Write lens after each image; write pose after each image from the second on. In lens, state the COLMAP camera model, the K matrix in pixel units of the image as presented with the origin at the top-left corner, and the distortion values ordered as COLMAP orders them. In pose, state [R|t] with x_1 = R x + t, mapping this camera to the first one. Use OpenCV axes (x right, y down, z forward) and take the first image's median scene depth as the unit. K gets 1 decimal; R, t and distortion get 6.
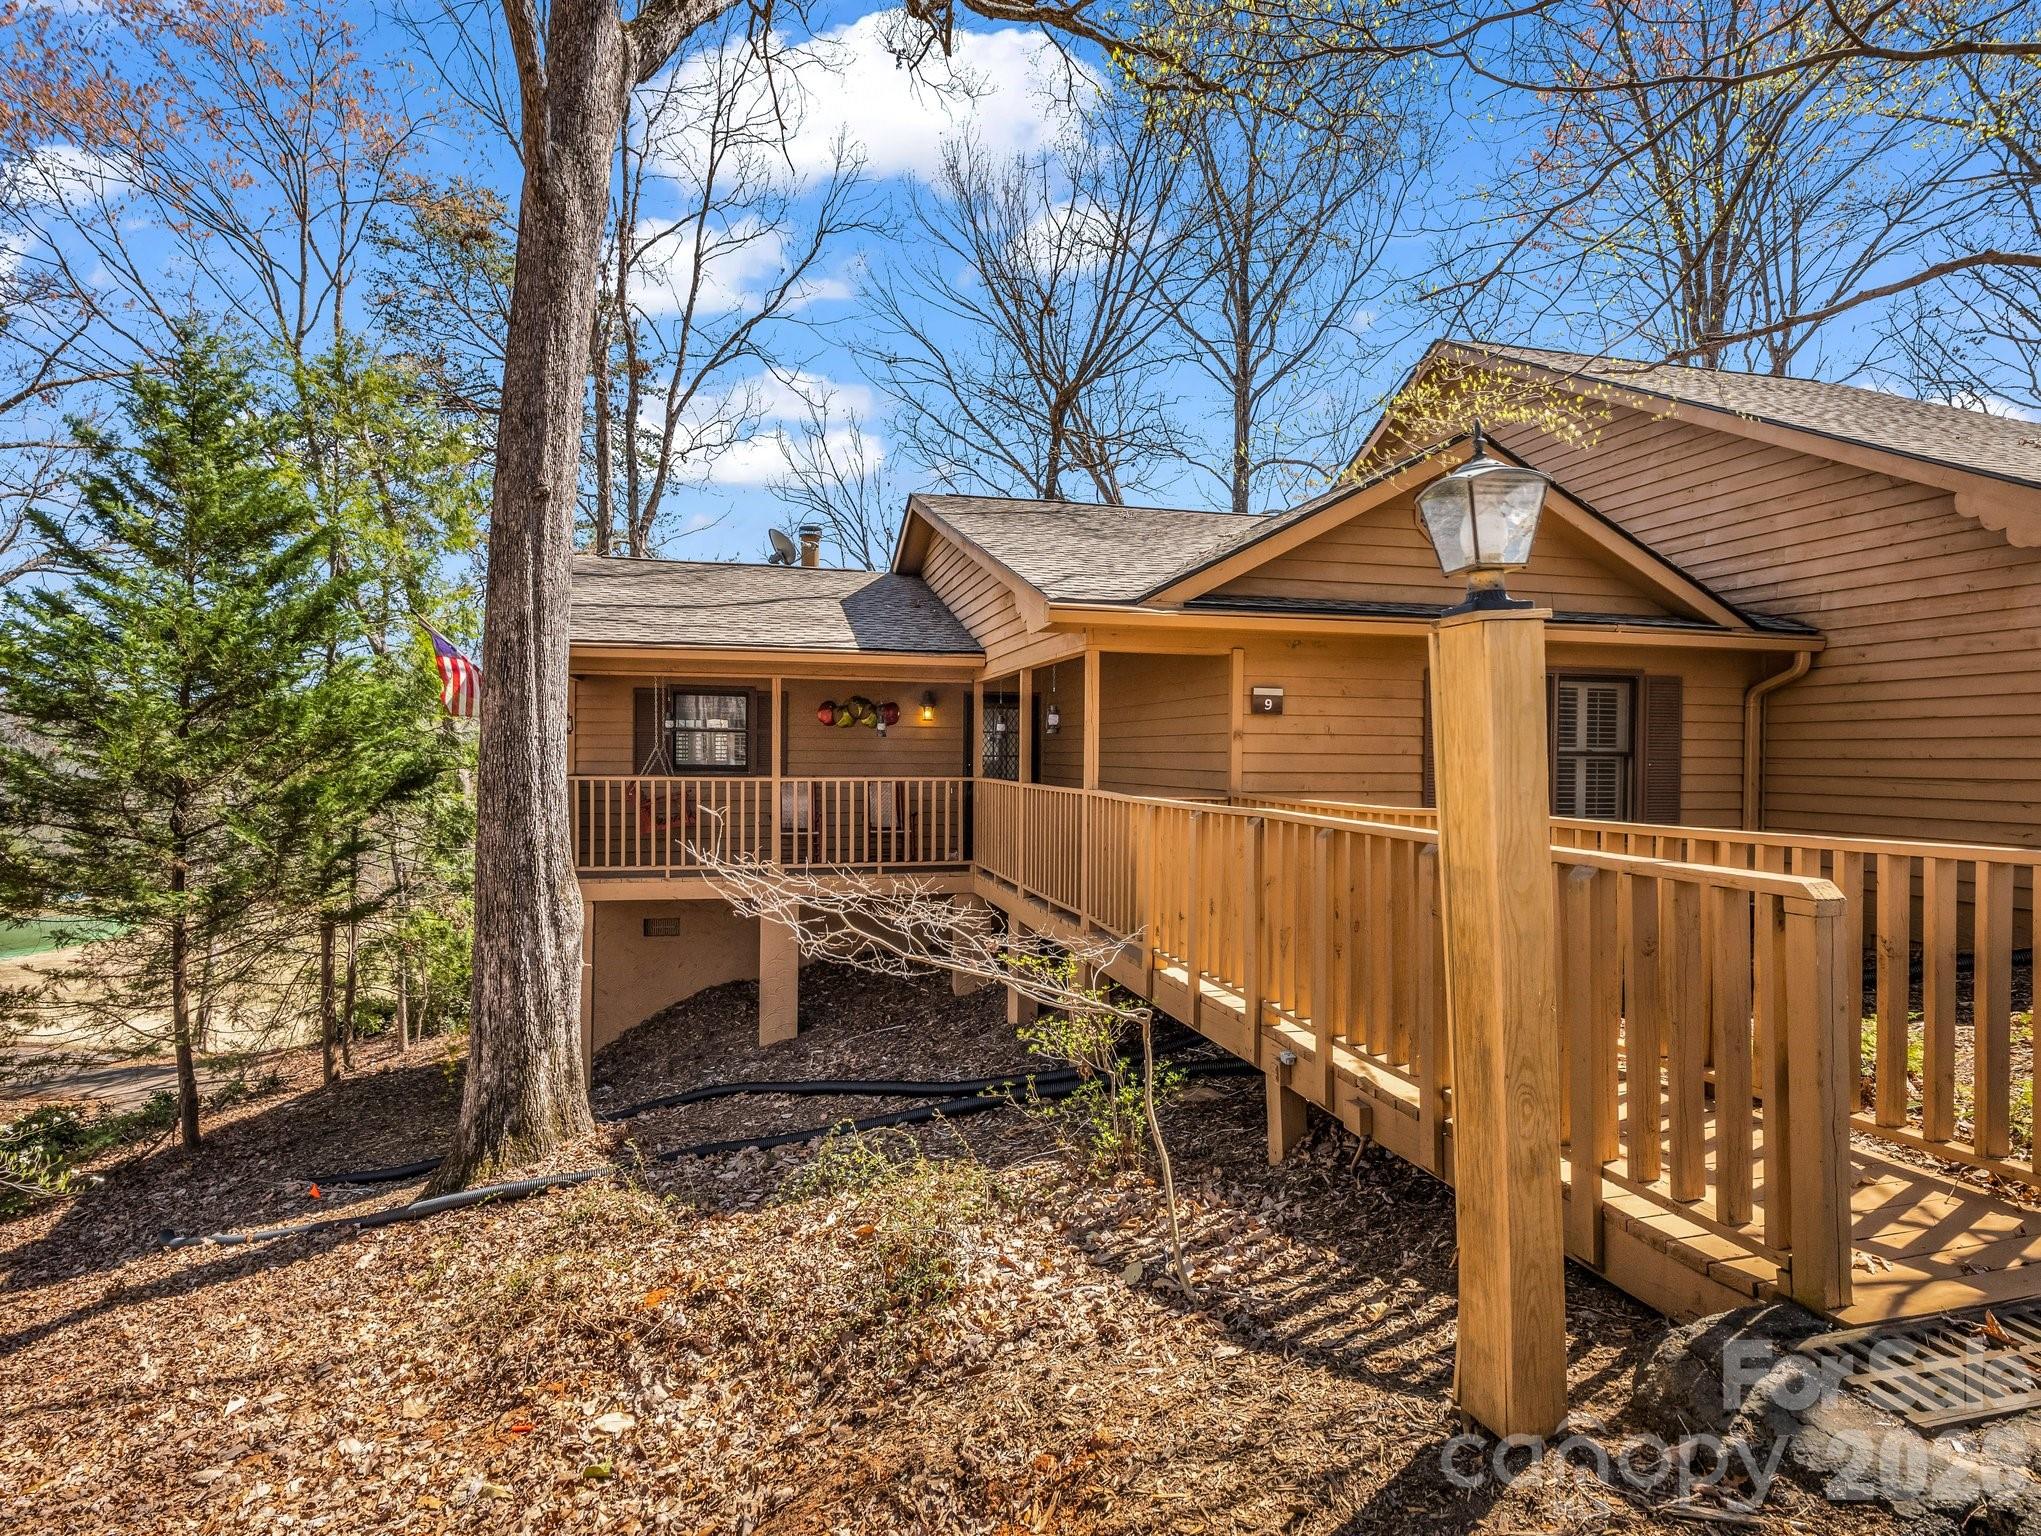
lens RADIAL K [[1088.3, 0, 1026.3], [0, 1088.3, 765.6], [0, 0, 1]] dist [0.000940, 0.000023]
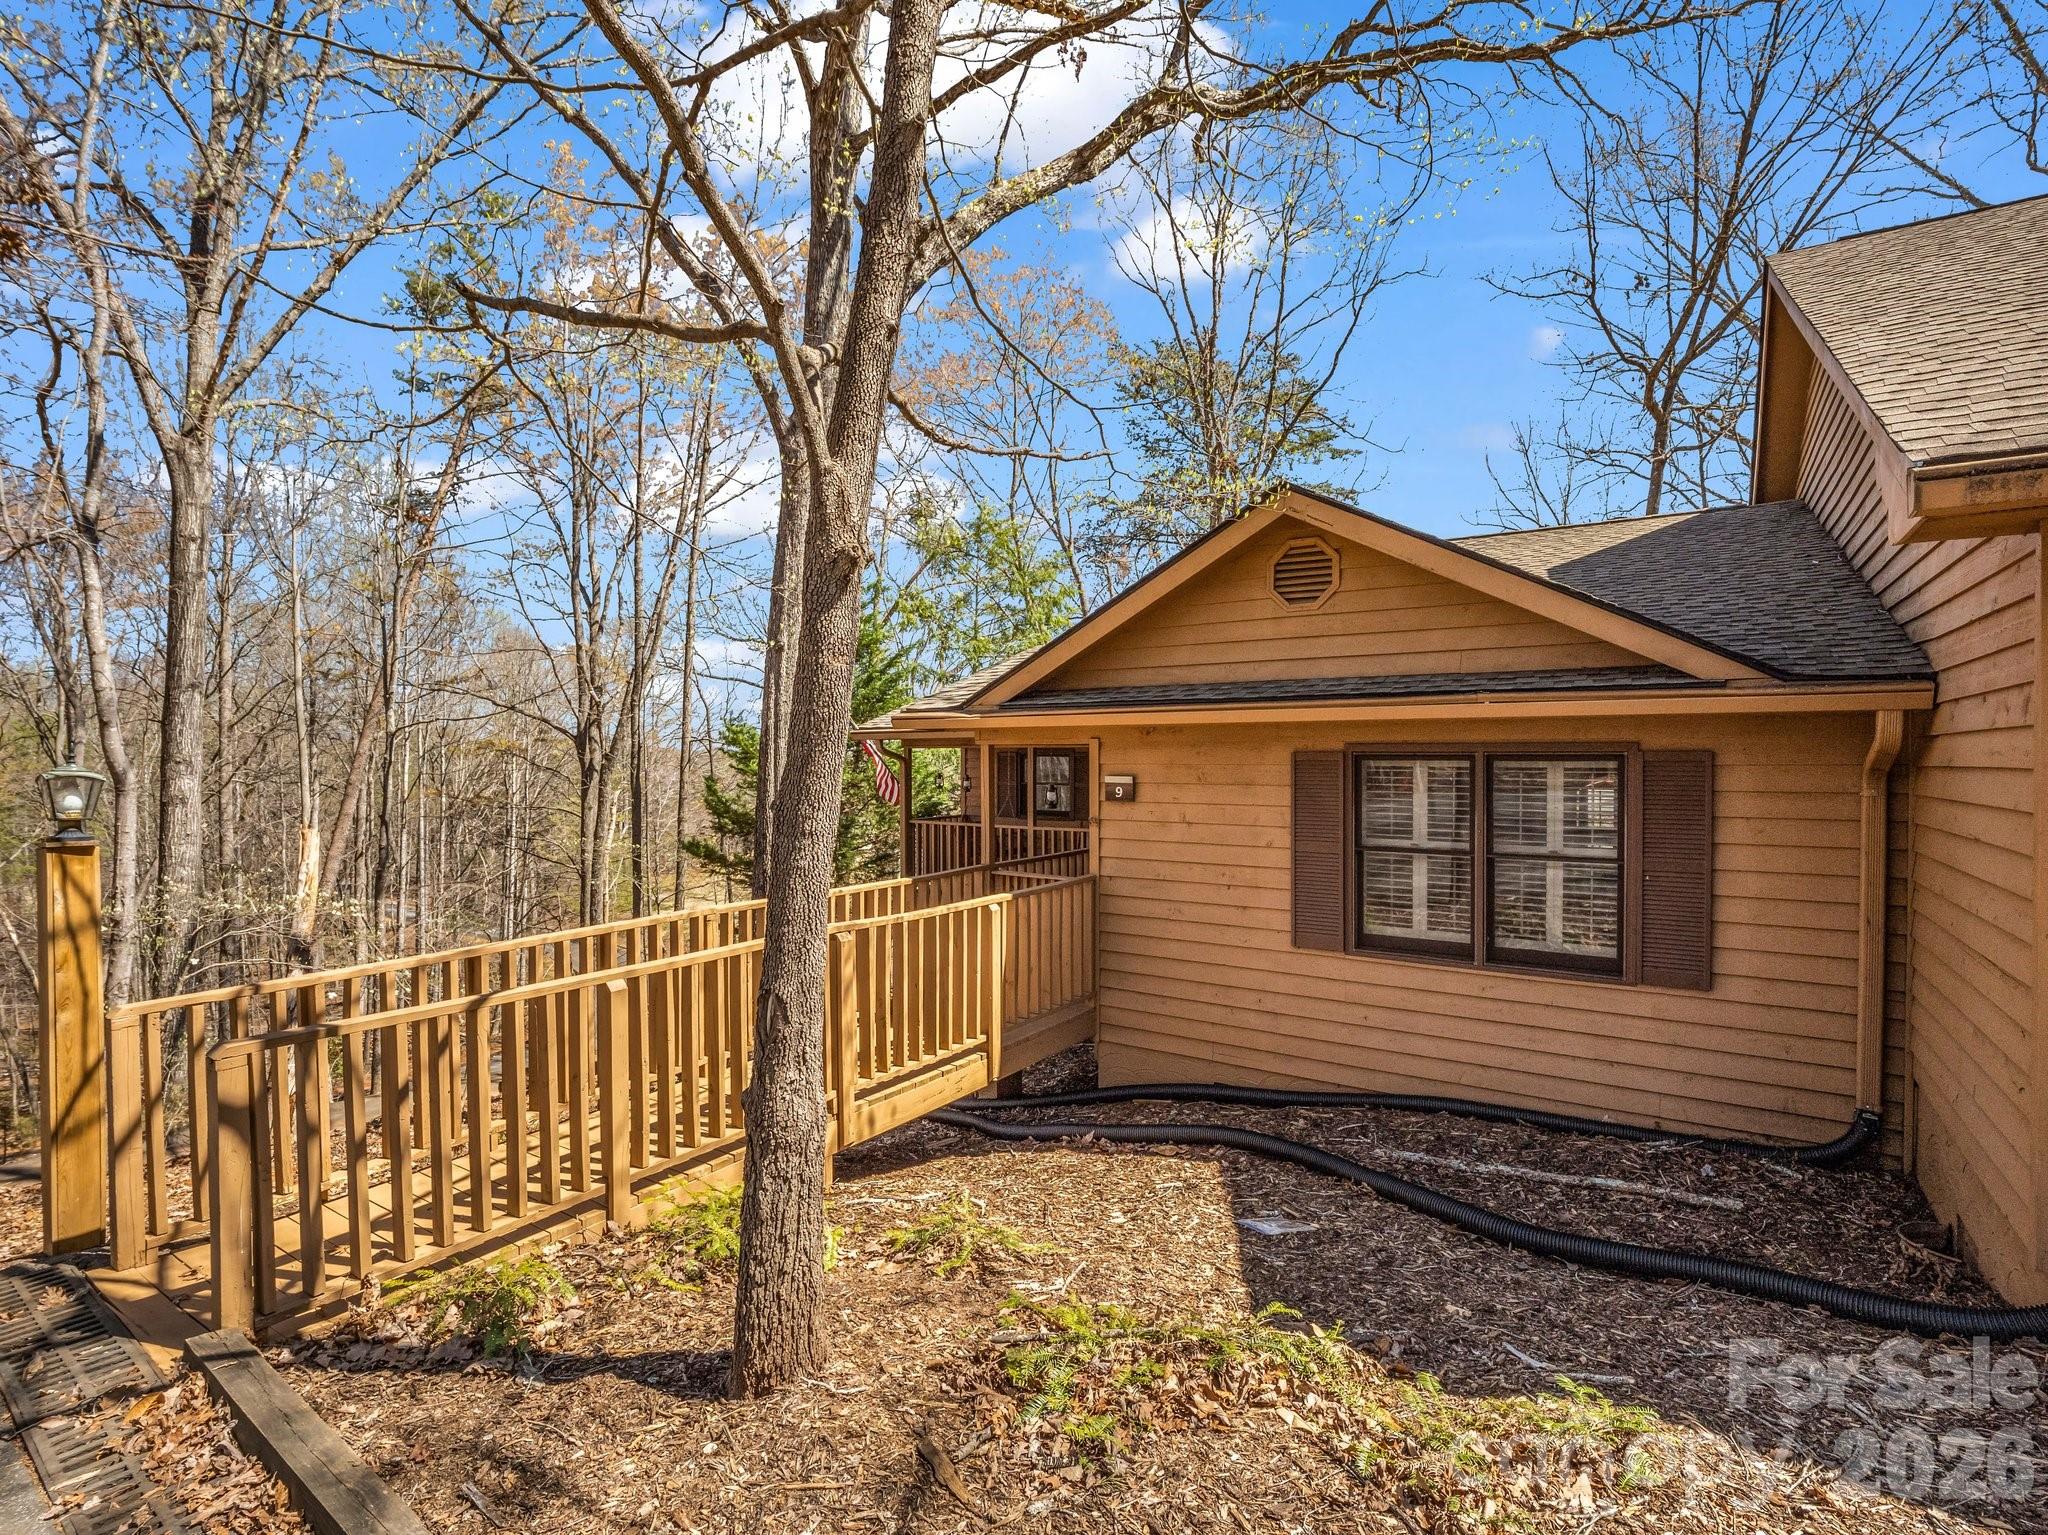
lens RADIAL K [[1000.9, 0, 1029.1], [0, 1000.9, 768.6], [0, 0, 1]] dist [-0.025771, 0.005432]
pose [[0.665465, 0.001396, -0.746428, 0.741599], [-0.001475, 0.999999, 0.000555, -0.067252], [0.746428, 0.000732, 0.665466, 0.268768]]
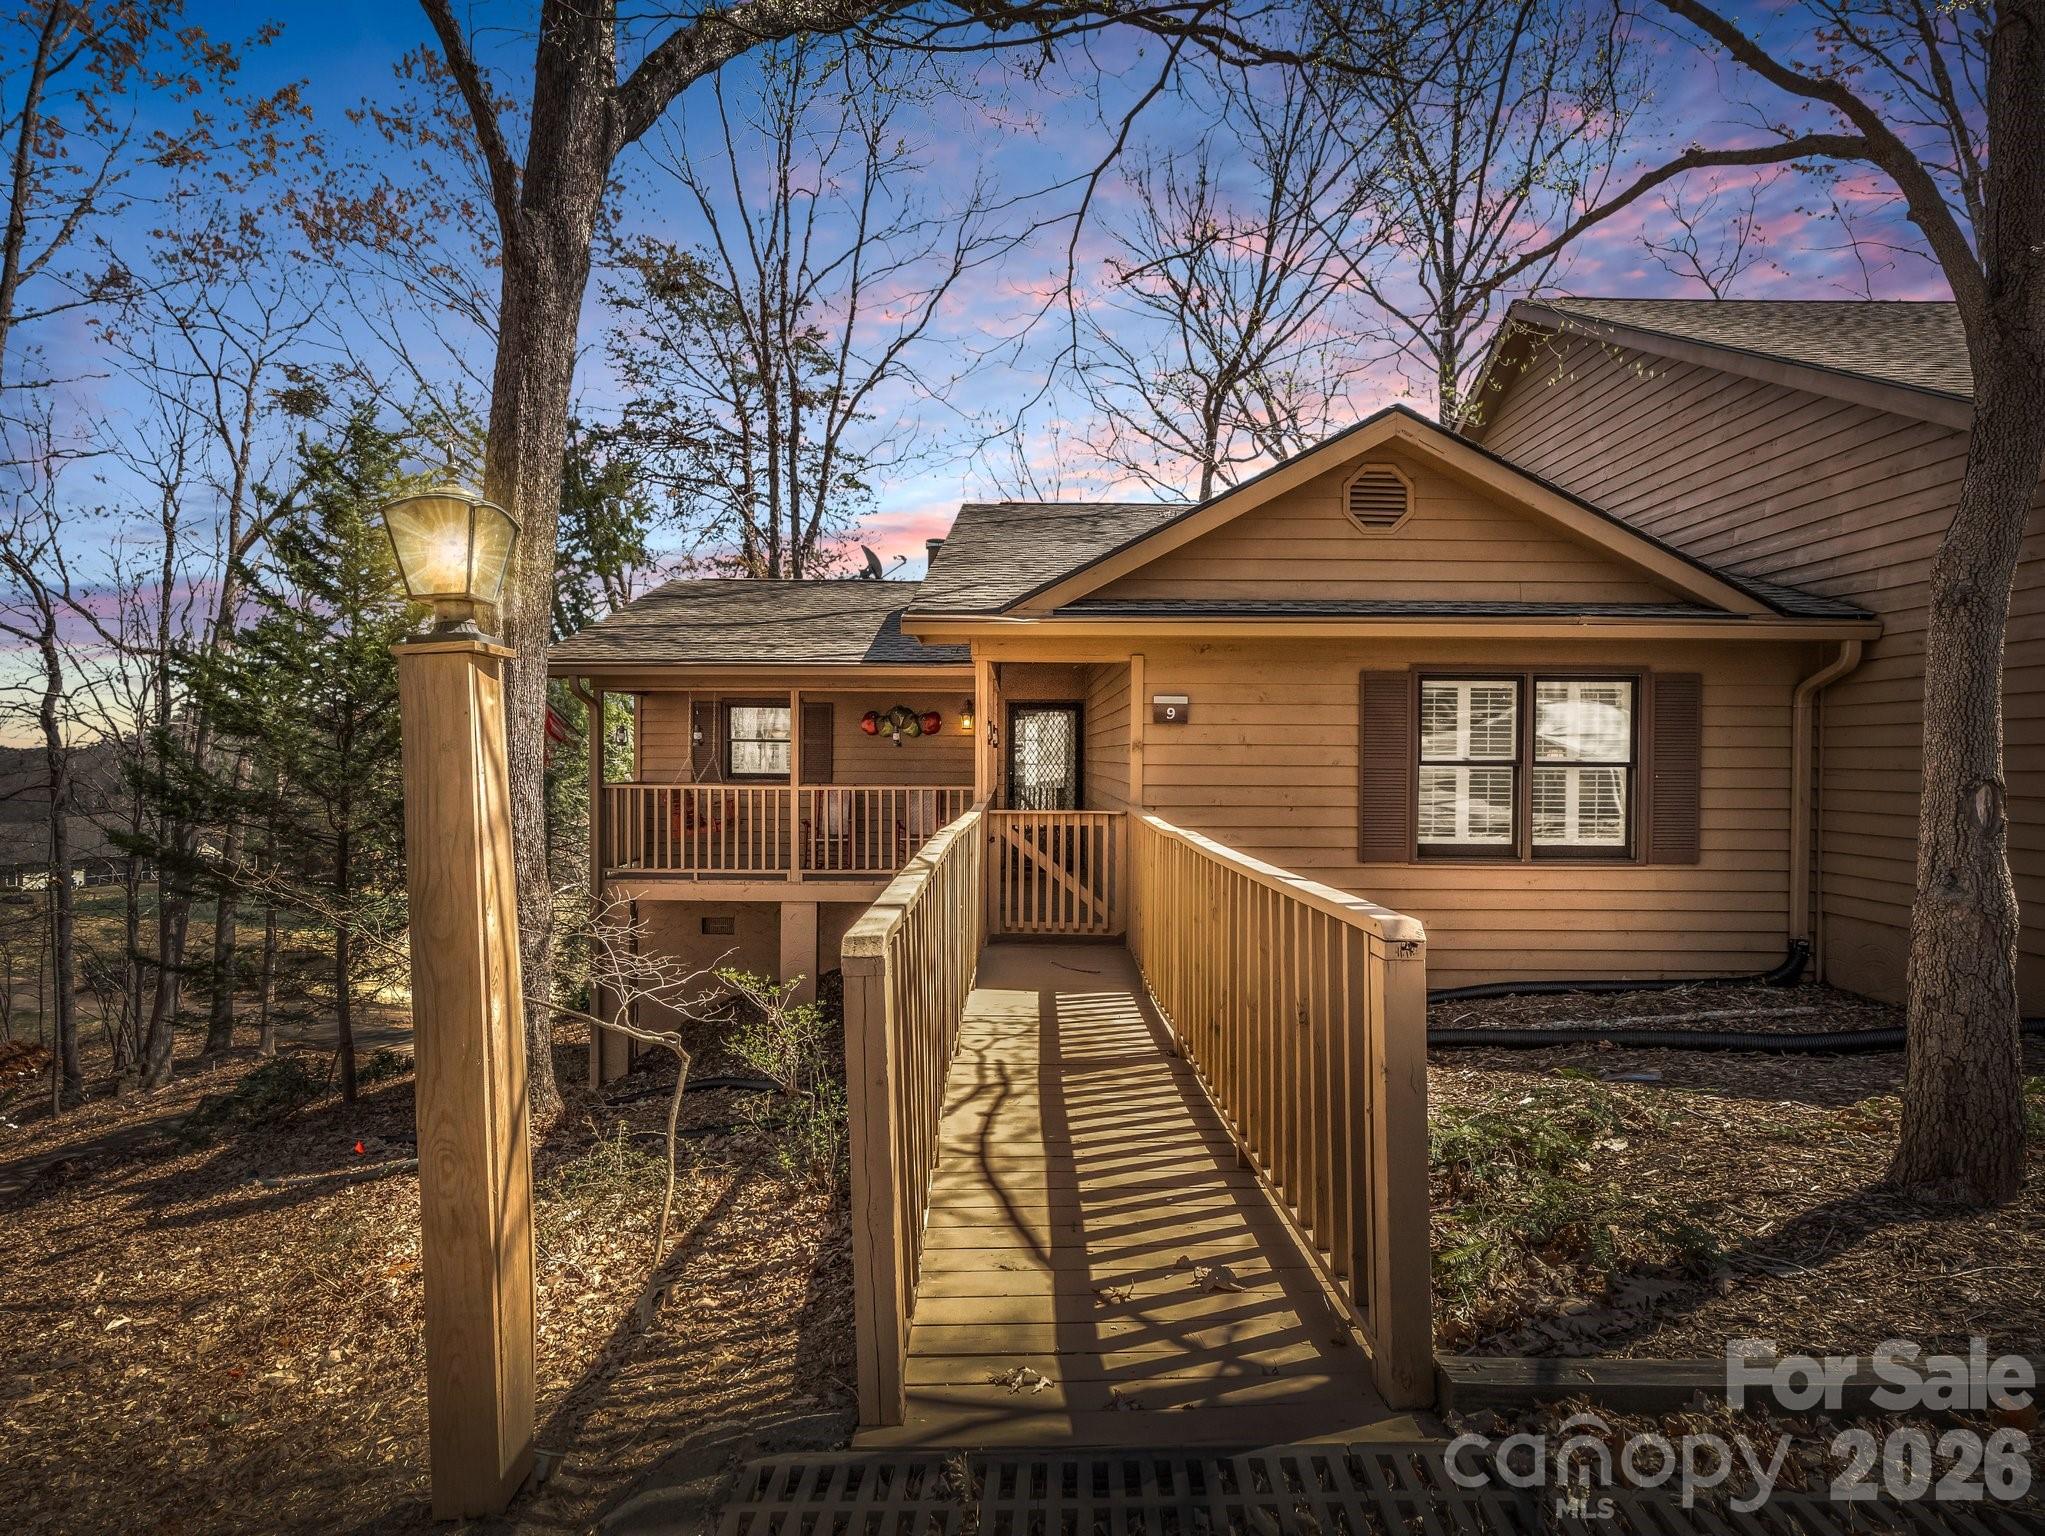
lens RADIAL K [[1090.4, 0, 1026.5], [0, 1090.4, 766.2], [0, 0, 1]] dist [0.000940, 0.000023]
pose [[0.971358, -0.000786, -0.237621, 0.278660], [0.000295, 0.999998, -0.002105, -0.007373], [0.237623, 0.001975, 0.971356, 0.046876]]
